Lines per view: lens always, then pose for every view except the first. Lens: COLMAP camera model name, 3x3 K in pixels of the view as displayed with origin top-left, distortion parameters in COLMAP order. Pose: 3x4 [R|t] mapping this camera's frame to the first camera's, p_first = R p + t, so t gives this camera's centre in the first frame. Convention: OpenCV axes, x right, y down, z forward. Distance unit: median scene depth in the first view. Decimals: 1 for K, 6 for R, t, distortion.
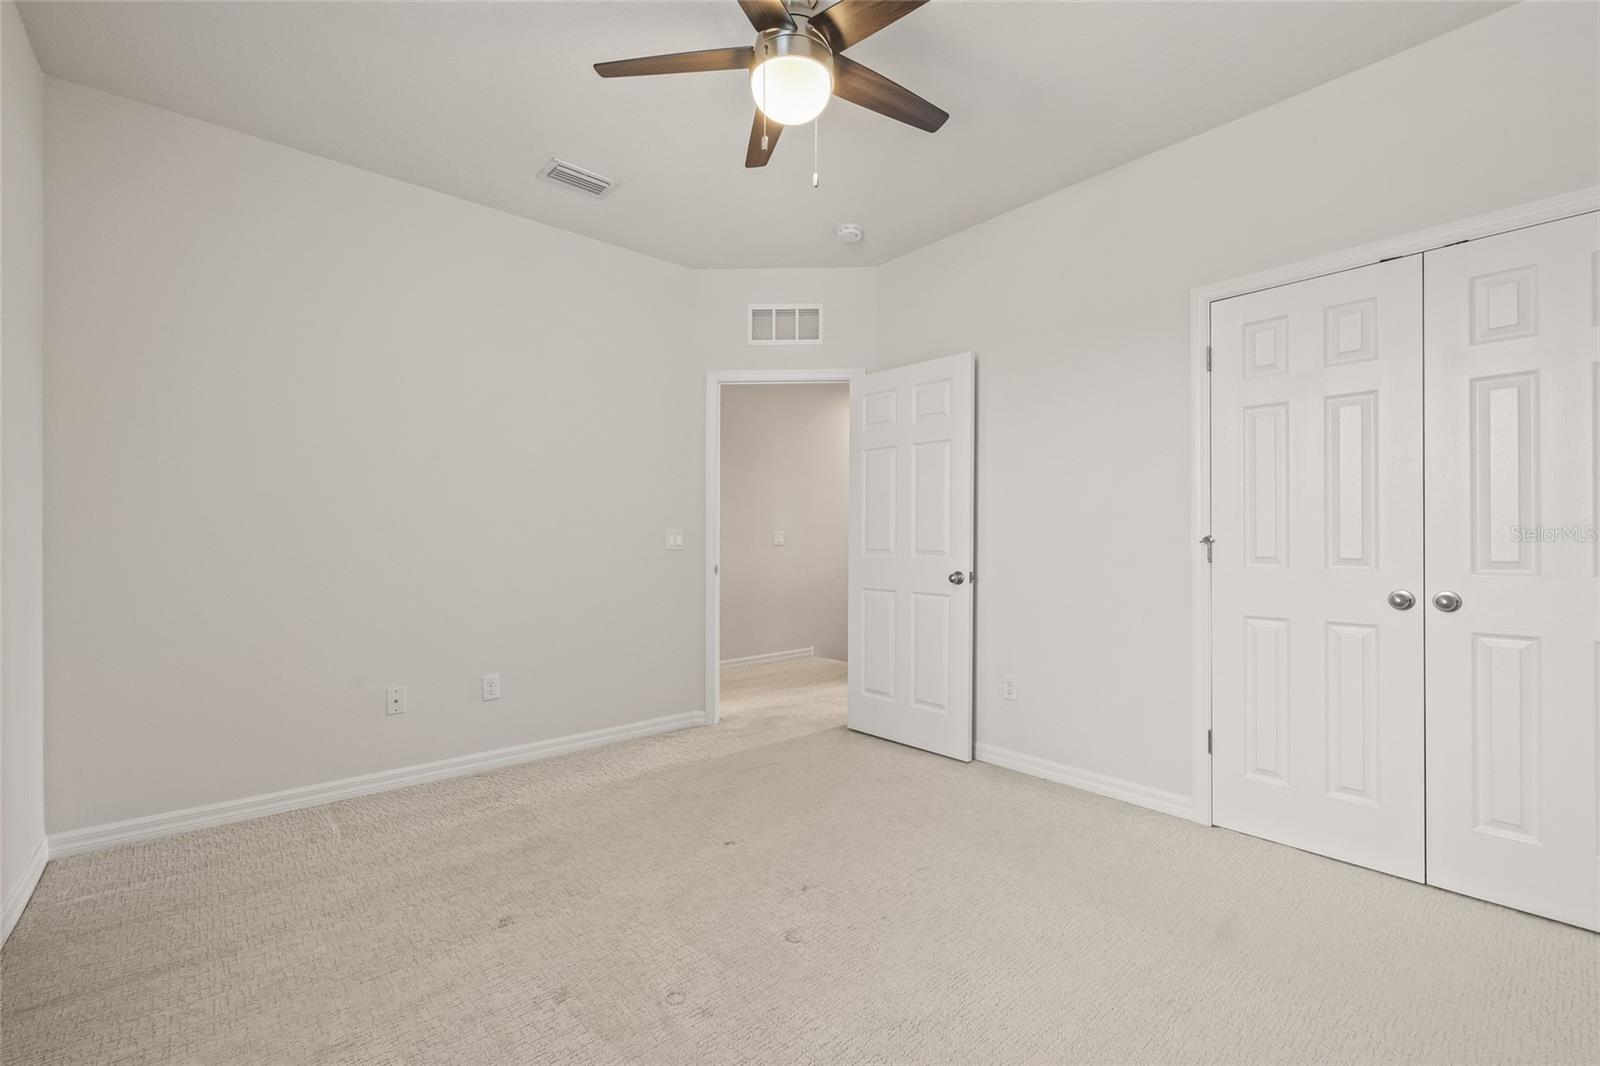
lens RADIAL K [[673.9, 0, 809.9], [0, 673.9, 538.6], [0, 0, 1]] dist [0.000887, -0.000078]
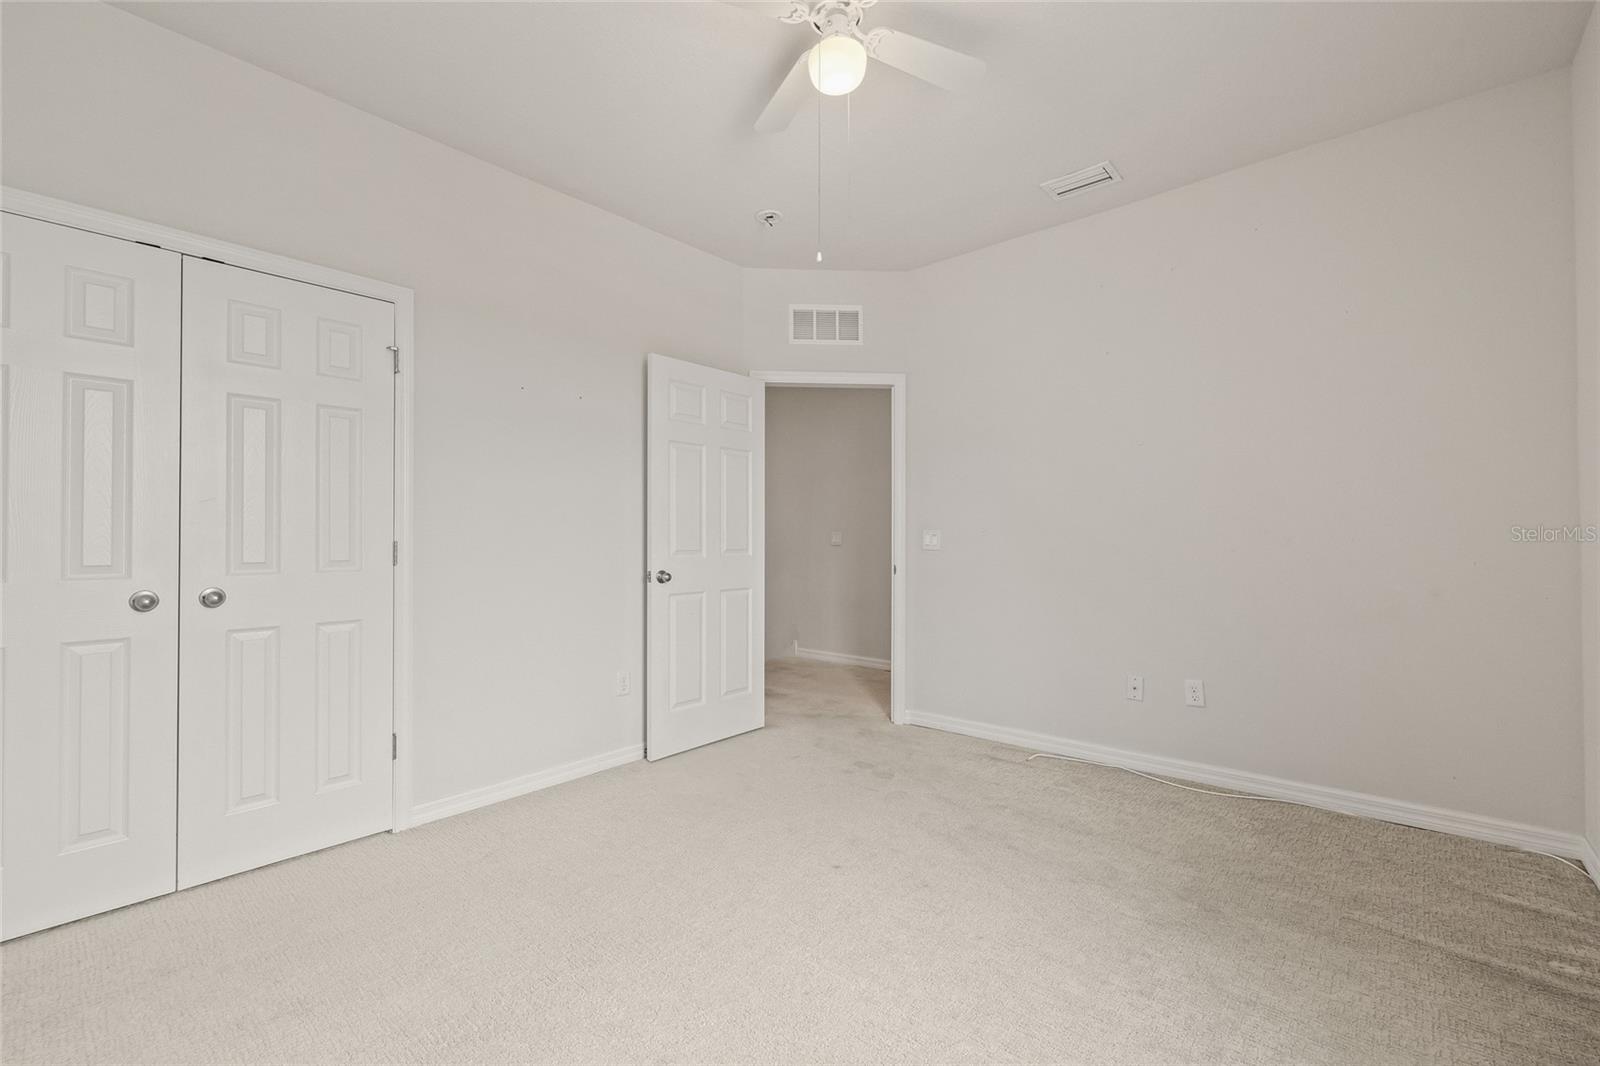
lens RADIAL K [[673.9, 0, 809.3], [0, 673.9, 530.2], [0, 0, 1]] dist [0.000887, -0.000078]
pose [[-0.119814, 0.015149, 0.992681, -0.195175], [0.004291, 0.999882, -0.014741, 0.000296], [-0.992787, 0.002493, -0.119865, 0.216876]]
